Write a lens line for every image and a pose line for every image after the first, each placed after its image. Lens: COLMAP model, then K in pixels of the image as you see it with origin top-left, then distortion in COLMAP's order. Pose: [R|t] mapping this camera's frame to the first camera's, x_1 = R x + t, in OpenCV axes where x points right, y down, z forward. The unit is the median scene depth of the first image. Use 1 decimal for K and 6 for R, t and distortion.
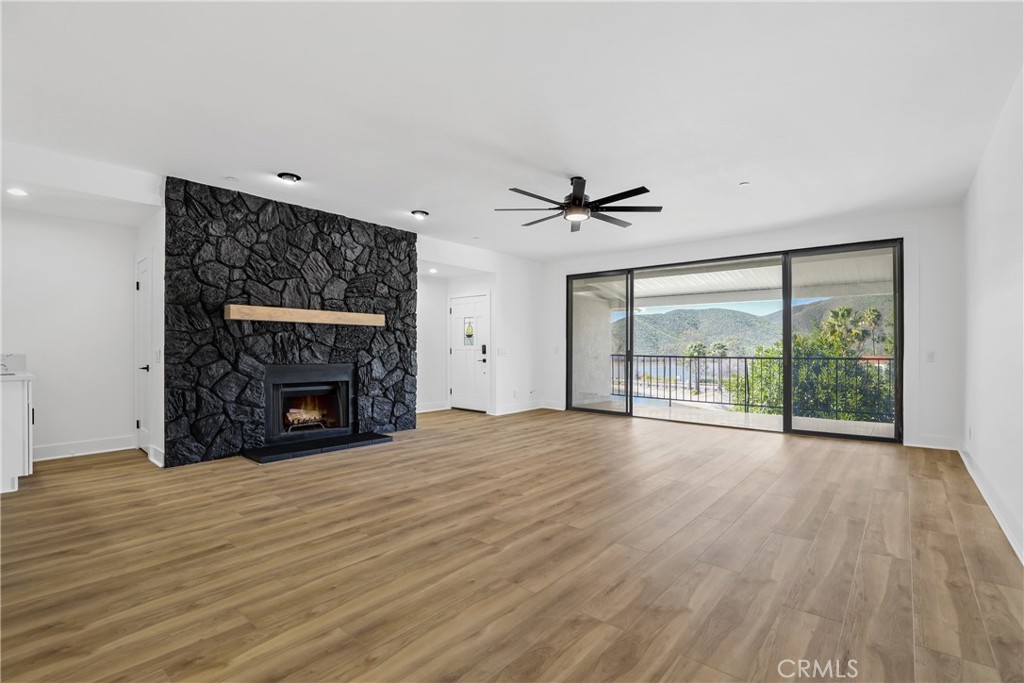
lens RADIAL K [[465.2, 0, 506.3], [0, 465.2, 343.5], [0, 0, 1]] dist [-0.029102, 0.005369]
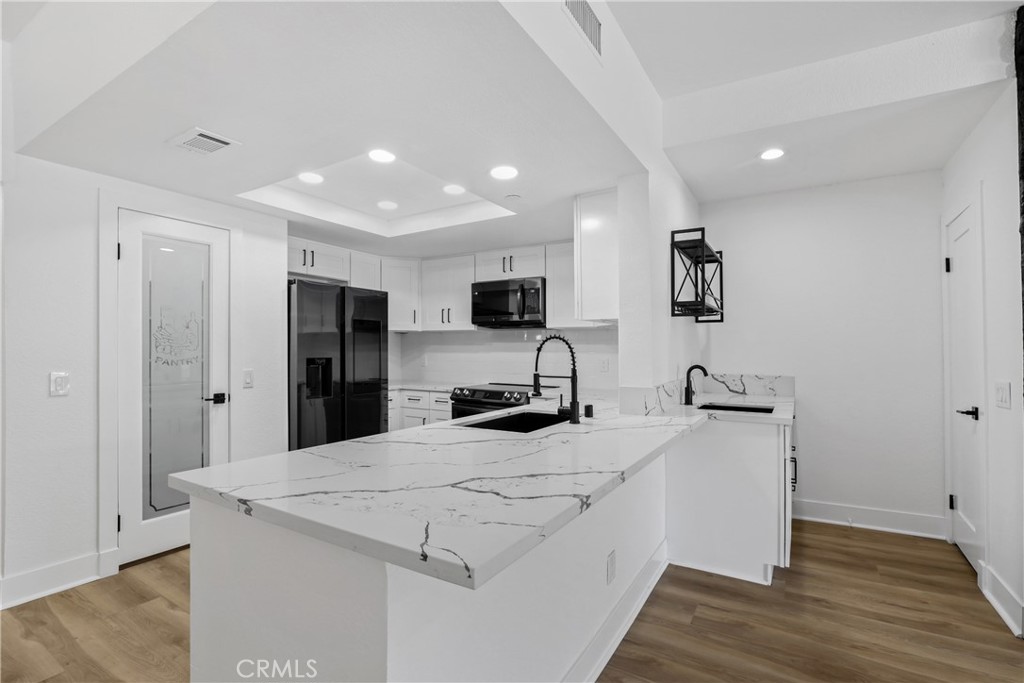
lens RADIAL K [[465.2, 0, 521.0], [0, 465.2, 344.8], [0, 0, 1]] dist [-0.029102, 0.005369]
pose [[0.171846, -0.008709, -0.985085, -0.354591], [0.007206, 0.999945, -0.007583, -0.025254], [0.985097, -0.005795, 0.171899, 0.391726]]
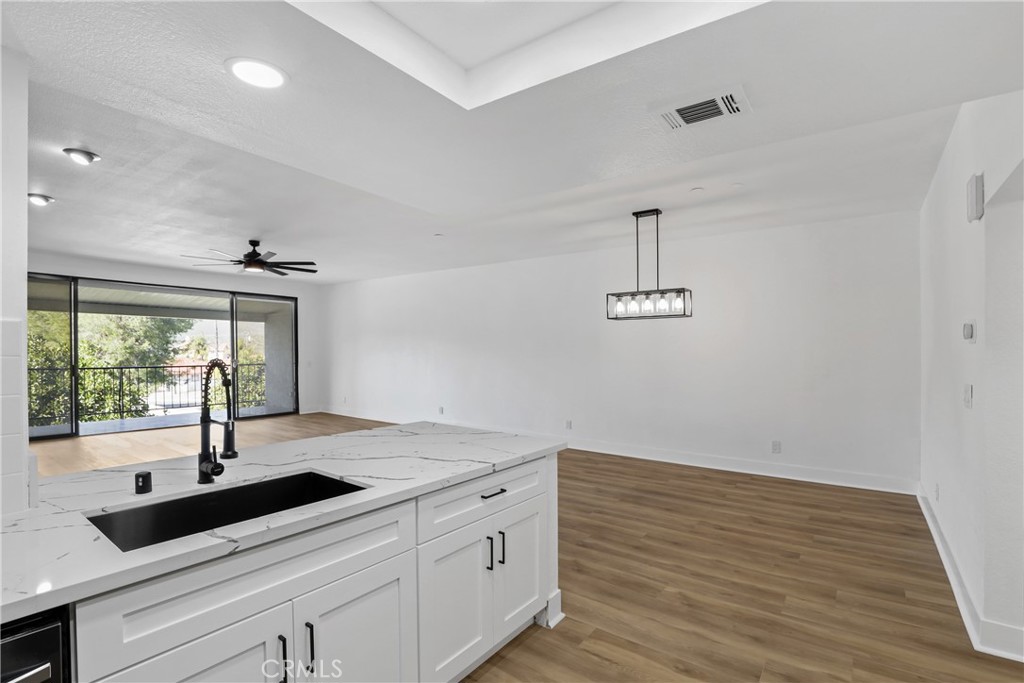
lens RADIAL K [[481.6, 0, 511.8], [0, 481.6, 346.2], [0, 0, 1]] dist [-0.010474, -0.000055]
pose [[-0.070379, 0.003630, 0.997514, -1.195675], [-0.017142, 0.999841, -0.004848, -0.053586], [-0.997373, -0.017441, -0.070306, 0.329353]]
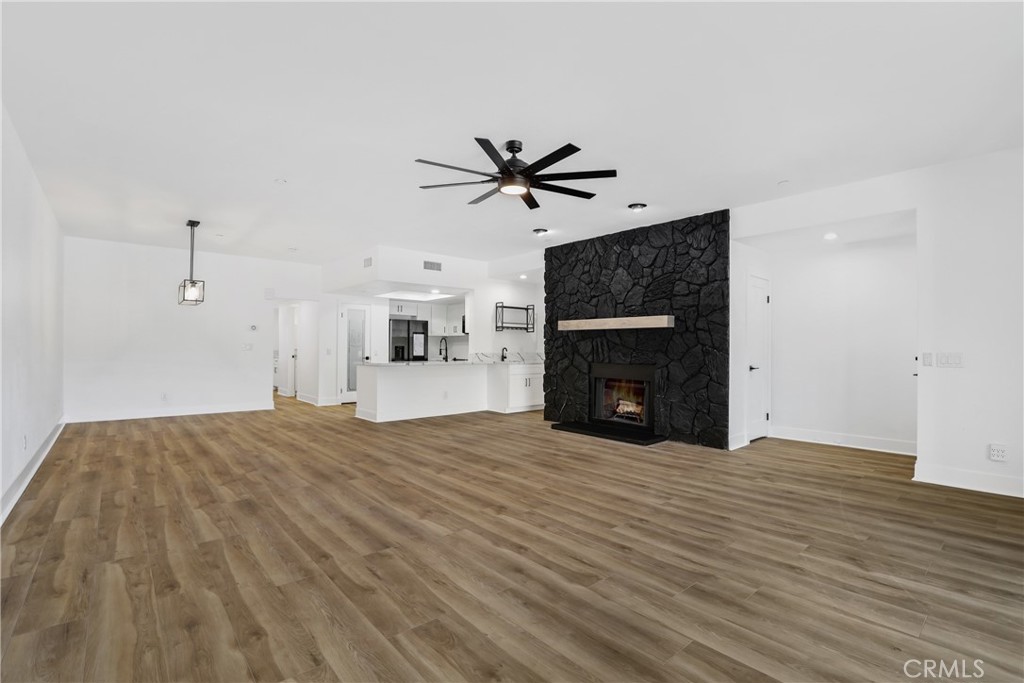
lens RADIAL K [[465.2, 0, 529.8], [0, 465.2, 347.2], [0, 0, 1]] dist [-0.029102, 0.005369]
pose [[-0.118835, -0.006868, -0.992890, 0.893630], [0.004560, 0.999962, -0.007463, 0.011773], [0.992904, -0.005414, -0.118799, 1.045550]]
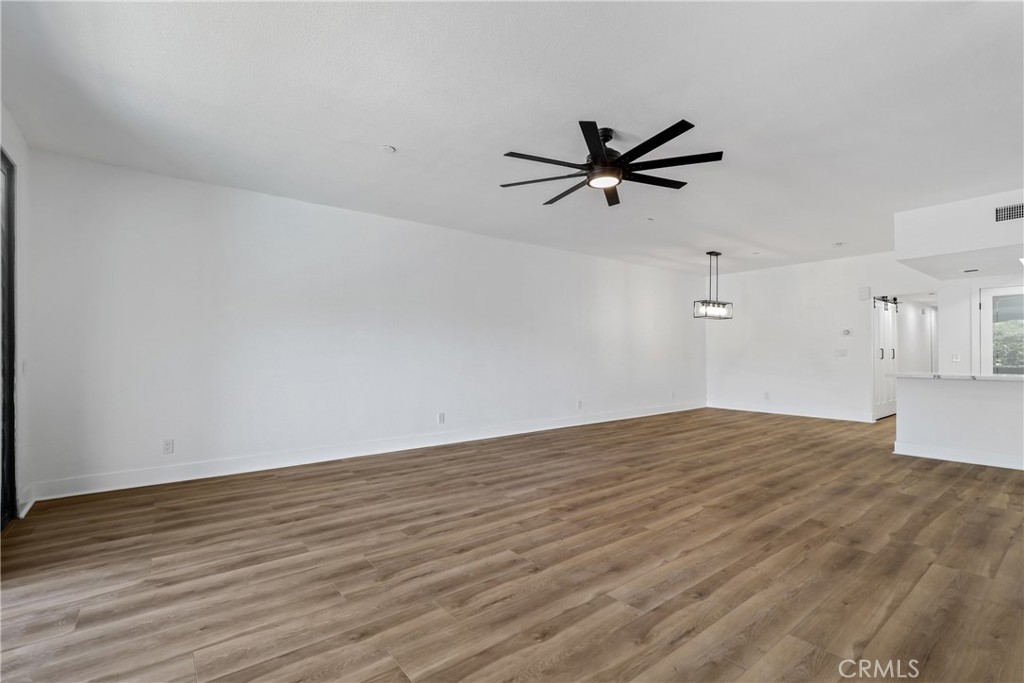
lens RADIAL K [[465.2, 0, 506.7], [0, 465.2, 350.7], [0, 0, 1]] dist [-0.029102, 0.005369]
pose [[-0.979744, 0.001380, 0.200251, 0.144831], [-0.002570, 0.999807, -0.019465, 0.019425], [-0.200239, -0.019585, -0.979551, 1.644032]]
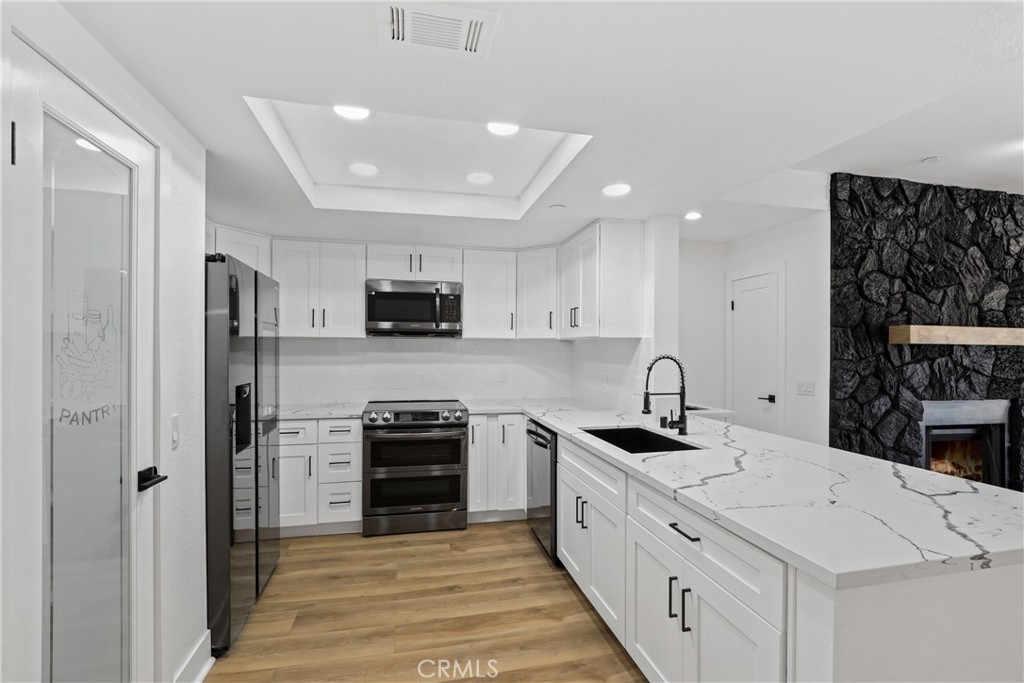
lens RADIAL K [[465.2, 0, 506.3], [0, 465.2, 351.4], [0, 0, 1]] dist [-0.029102, 0.005369]
pose [[0.804900, 0.007247, -0.593366, -0.664756], [0.002065, 0.999885, 0.015013, -0.052142], [0.593407, -0.013310, 0.804793, -0.019185]]
